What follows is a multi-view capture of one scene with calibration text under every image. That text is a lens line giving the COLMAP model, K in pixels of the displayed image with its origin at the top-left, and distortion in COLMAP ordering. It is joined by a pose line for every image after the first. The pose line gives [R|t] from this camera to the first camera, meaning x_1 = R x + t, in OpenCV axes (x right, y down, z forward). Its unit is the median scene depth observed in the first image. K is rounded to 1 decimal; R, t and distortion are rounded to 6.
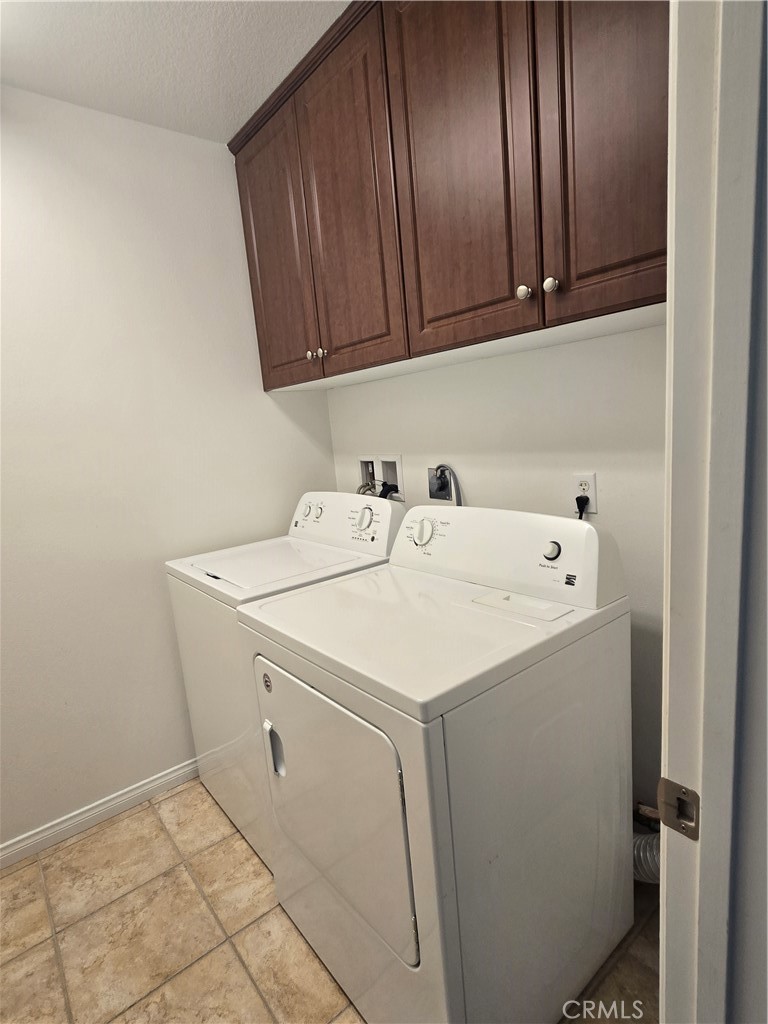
lens RADIAL K [[525.1, 0, 385.6], [0, 525.1, 520.7], [0, 0, 1]] dist [-0.004107, 0.004339]
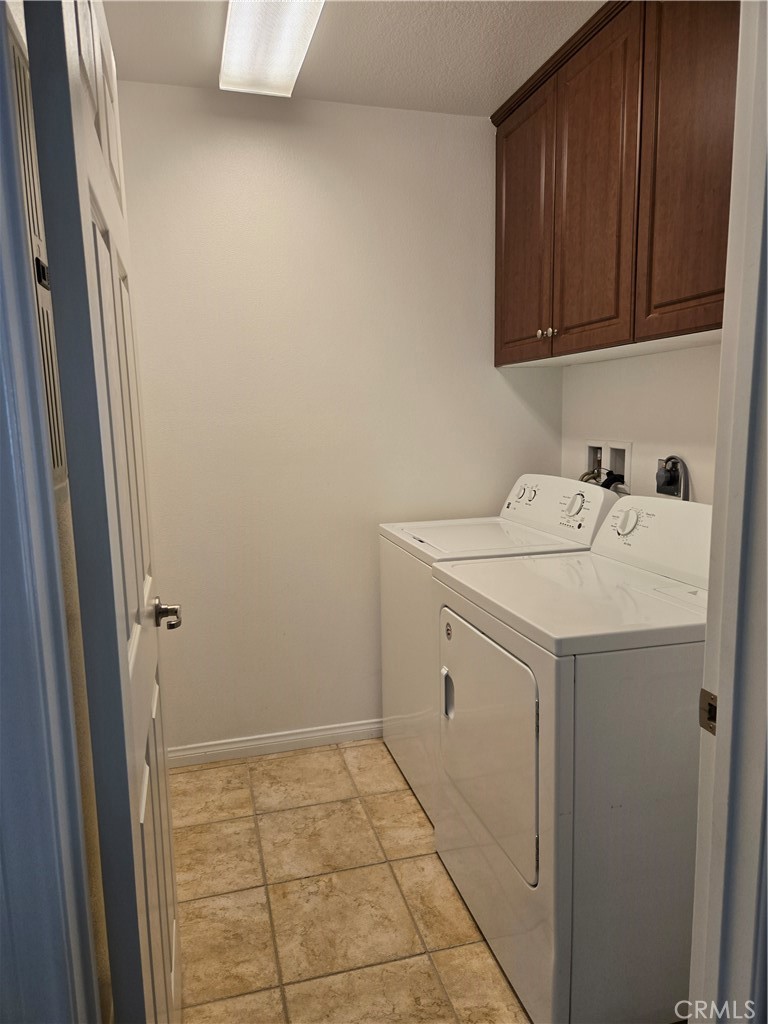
lens RADIAL K [[685.6, 0, 381.6], [0, 685.6, 514.4], [0, 0, 1]] dist [0.031604, -0.005488]
pose [[0.911956, 0.123736, -0.391186, 0.155451], [-0.128761, 0.991584, 0.013474, 0.049769], [0.389561, 0.038082, 0.920213, -0.345353]]
